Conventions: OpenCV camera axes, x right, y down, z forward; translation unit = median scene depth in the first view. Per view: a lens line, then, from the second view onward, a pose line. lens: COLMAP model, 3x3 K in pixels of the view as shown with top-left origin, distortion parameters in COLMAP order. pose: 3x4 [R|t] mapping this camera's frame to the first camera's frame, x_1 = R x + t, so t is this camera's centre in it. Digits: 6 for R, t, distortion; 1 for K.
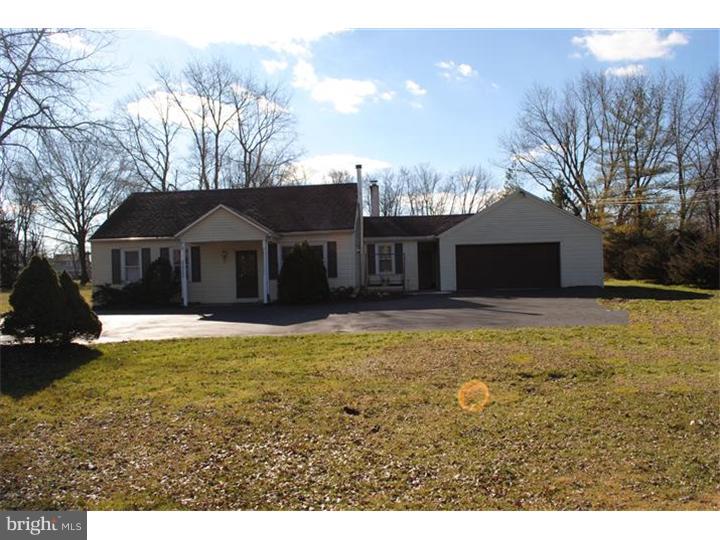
lens RADIAL K [[577.0, 0, 360.0], [0, 577.0, 270.0], [0, 0, 1]] dist [-0.075570, 0.003550]
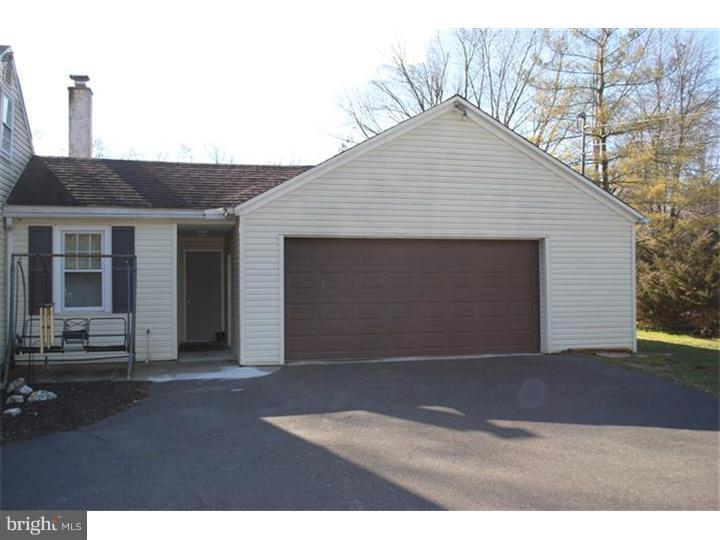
lens RADIAL K [[577.0, 0, 360.0], [0, 577.0, 270.0], [0, 0, 1]] dist [-0.075570, 0.003550]
pose [[0.939452, 0.027297, 0.341593, 0.086361], [-0.016174, 0.999243, -0.035370, -0.009777], [-0.342300, 0.027703, 0.939182, 0.632370]]
